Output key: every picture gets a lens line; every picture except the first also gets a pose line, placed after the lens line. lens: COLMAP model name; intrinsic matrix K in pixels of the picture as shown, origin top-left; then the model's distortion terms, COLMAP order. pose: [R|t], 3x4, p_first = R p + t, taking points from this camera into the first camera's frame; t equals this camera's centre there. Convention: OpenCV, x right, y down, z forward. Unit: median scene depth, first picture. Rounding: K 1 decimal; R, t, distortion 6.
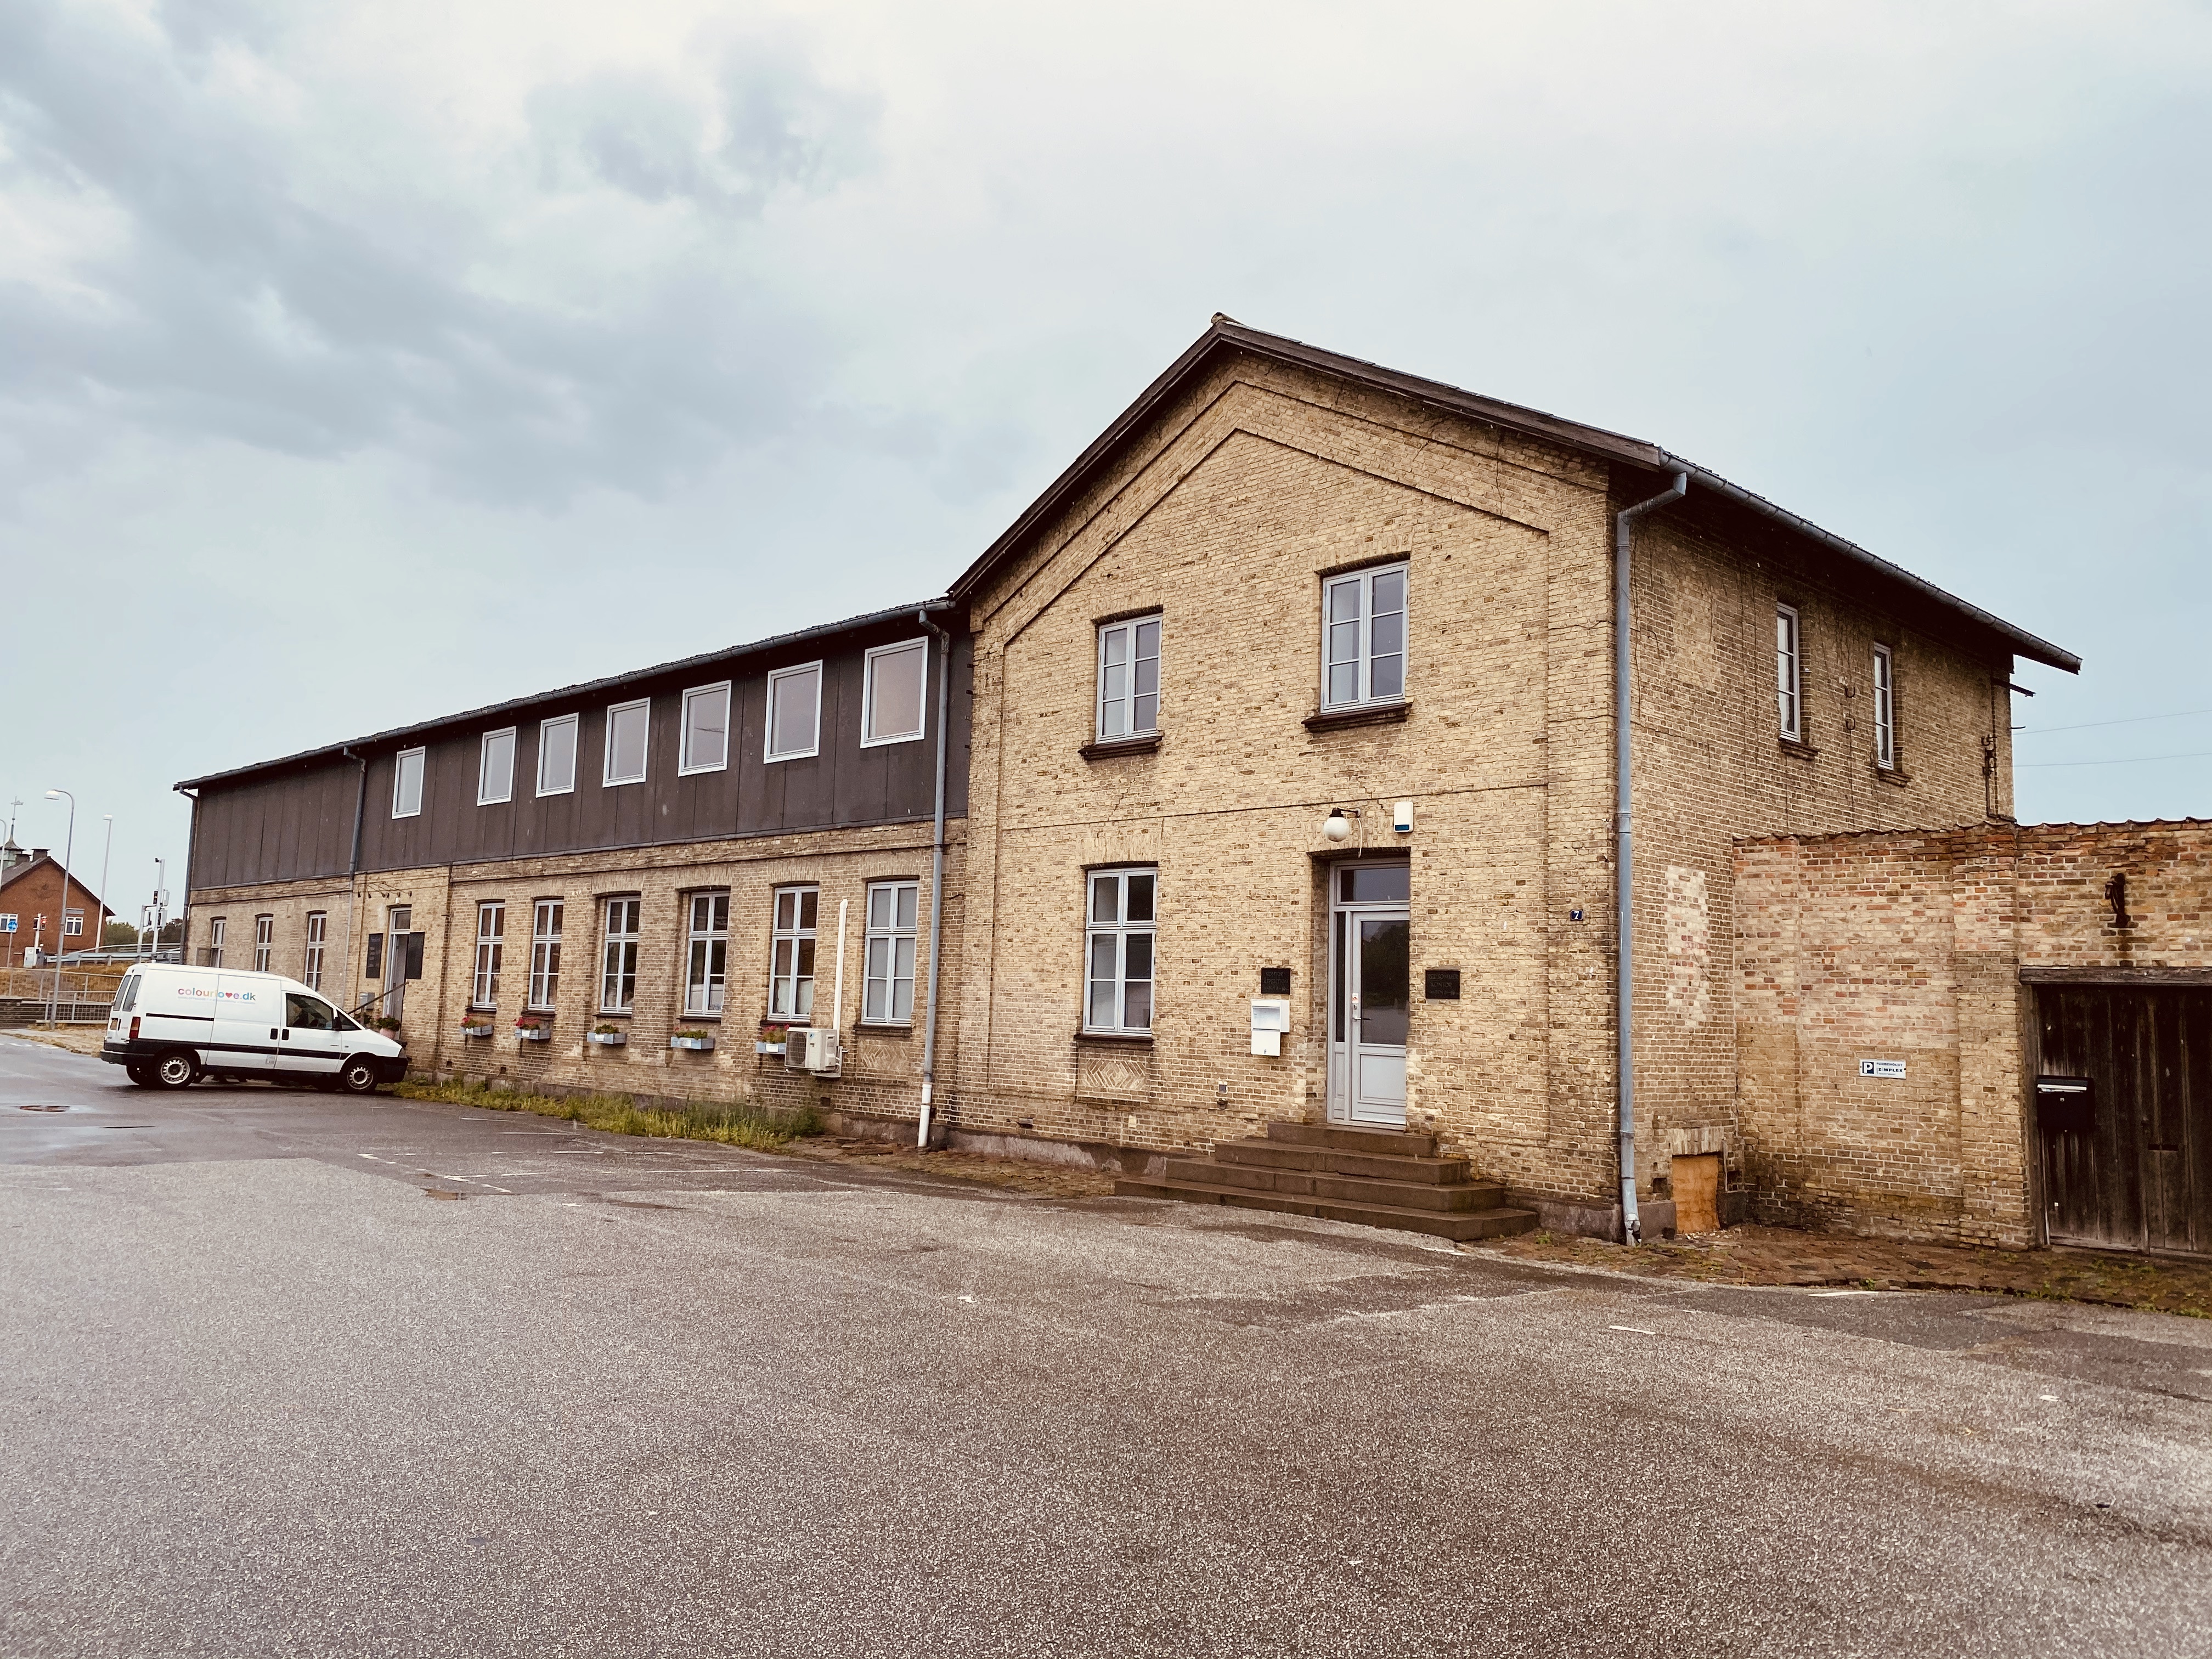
lens RADIAL K [[1642.4, 0, 1097.4], [0, 1642.4, 767.2], [0, 0, 1]] dist [0.167299, -0.312651]
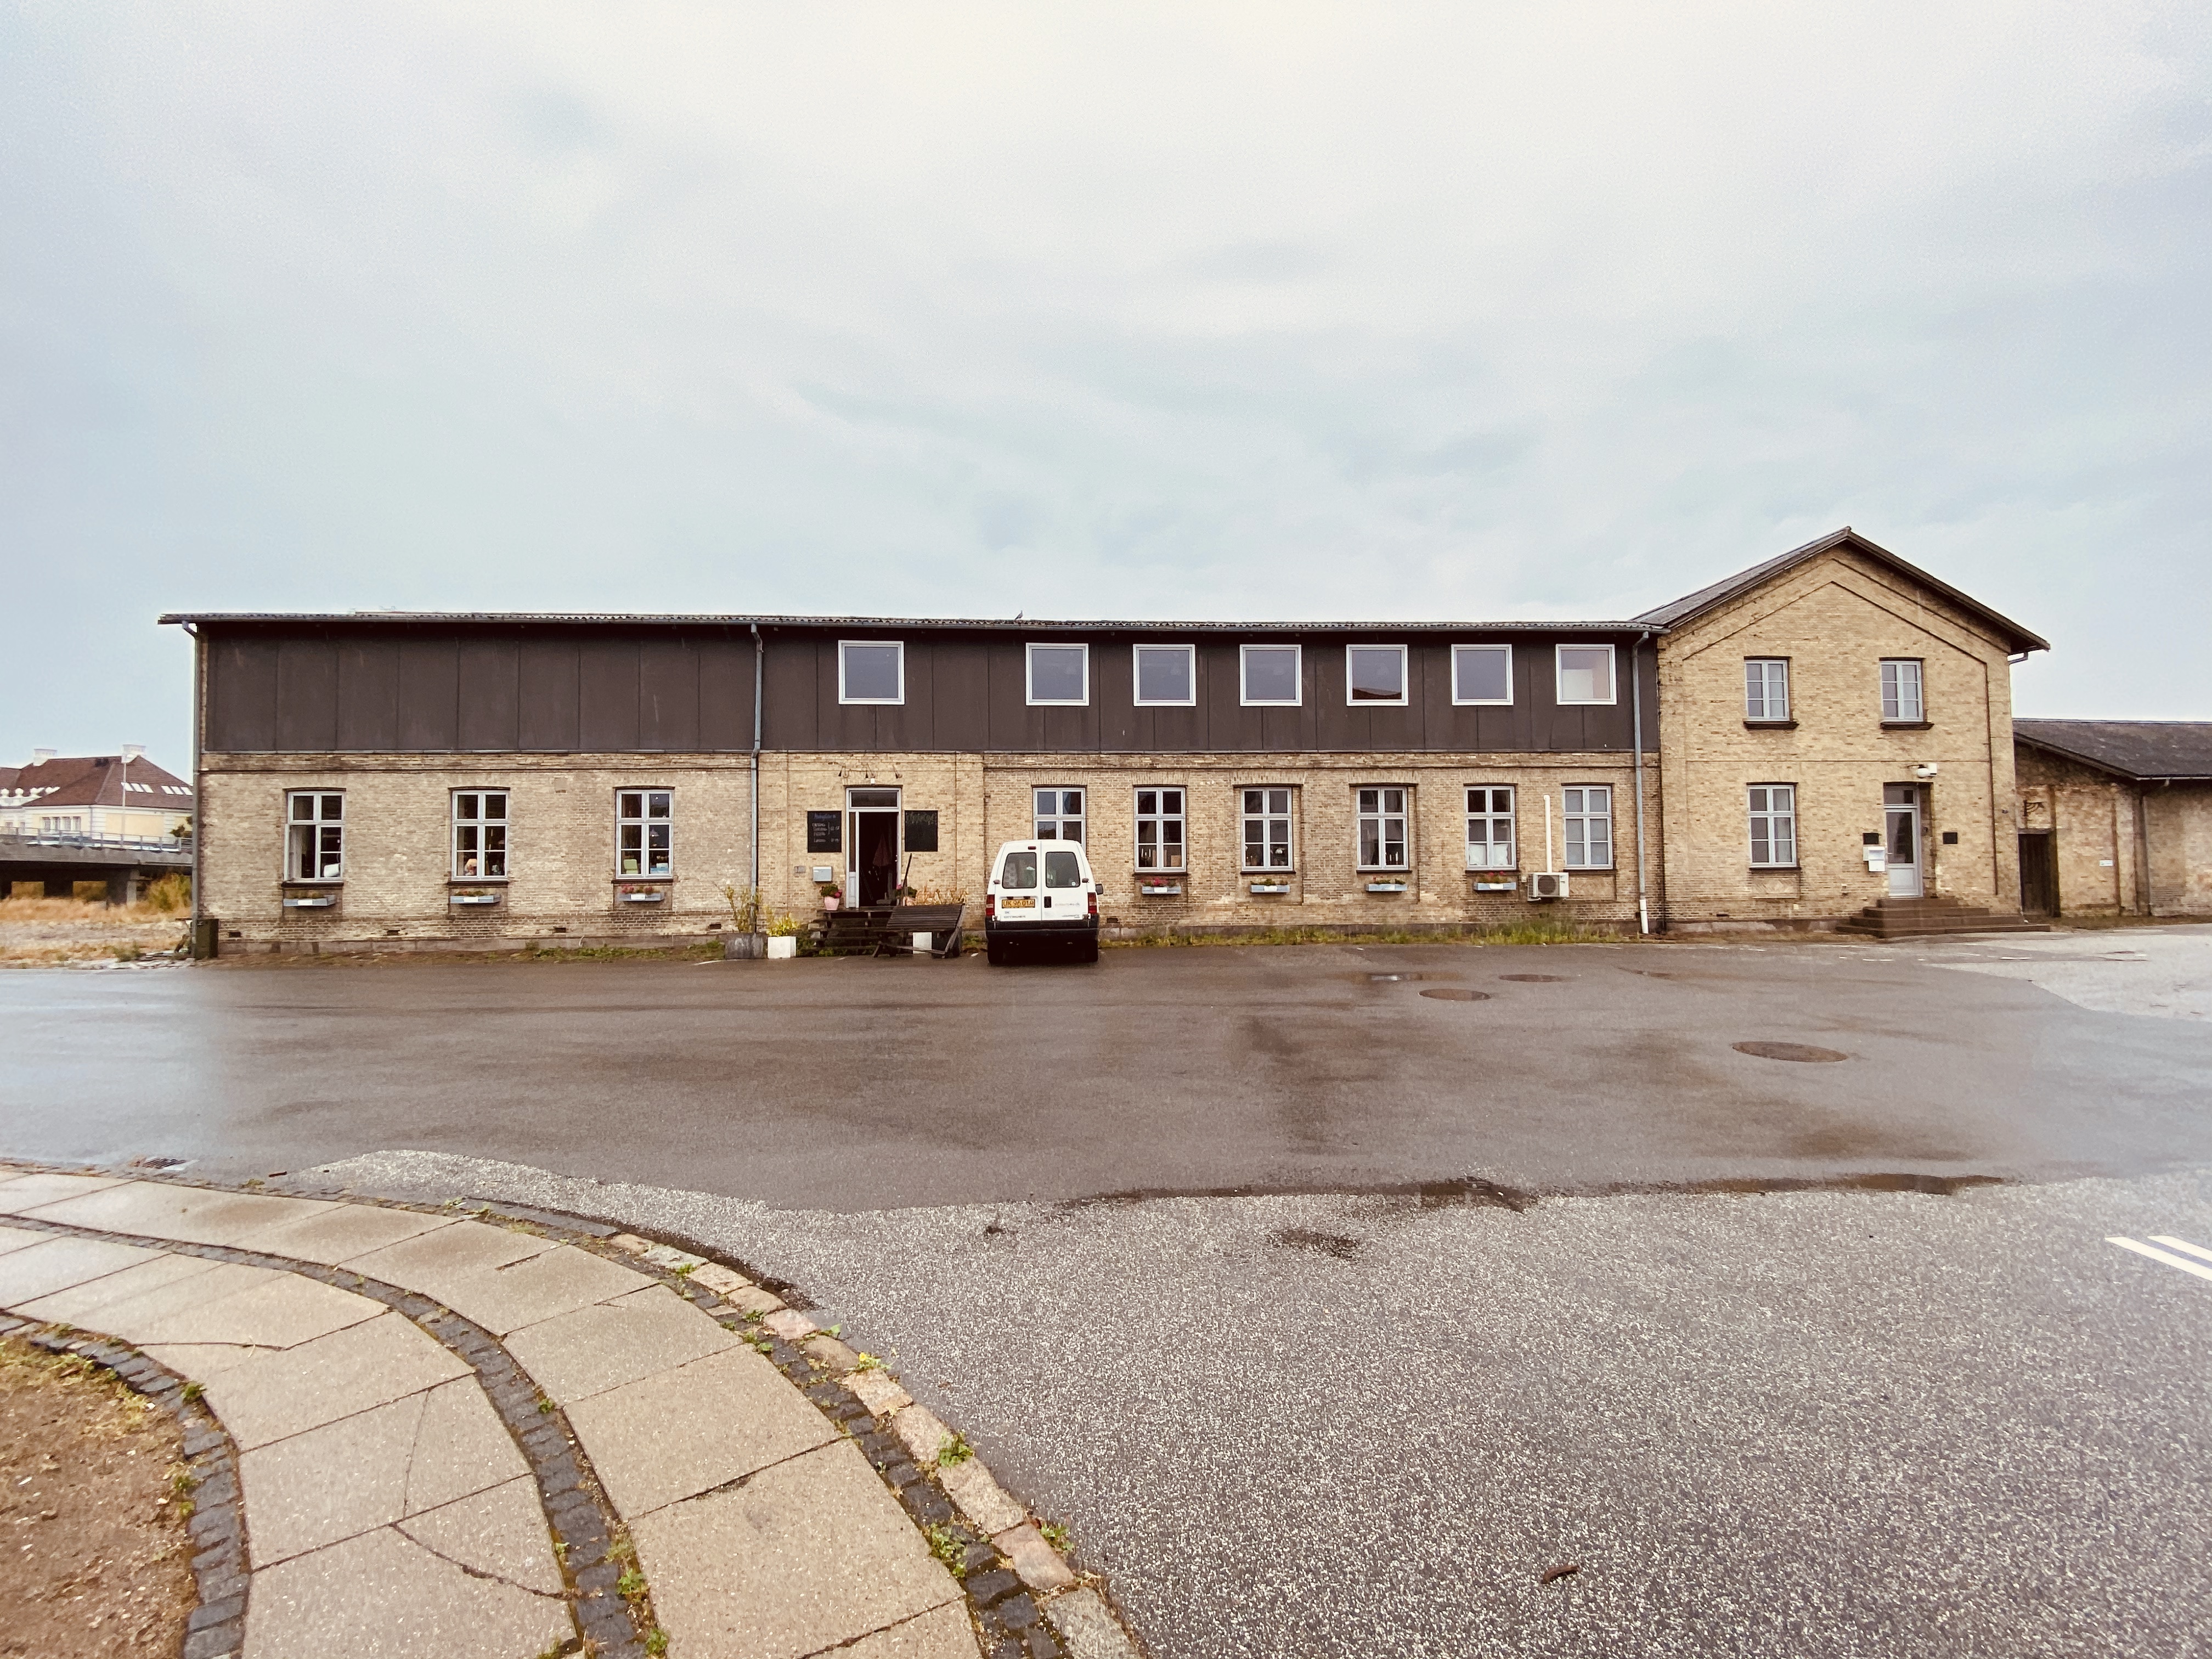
lens RADIAL K [[677.9, 0, 1106.0], [0, 677.9, 829.5], [0, 0, 1]] dist [-0.026486, -0.000049]
pose [[0.696466, 0.002194, 0.717587, -1.080459], [-0.076165, 0.994573, 0.070883, 0.115067], [-0.713537, -0.104023, 0.692853, 0.972388]]
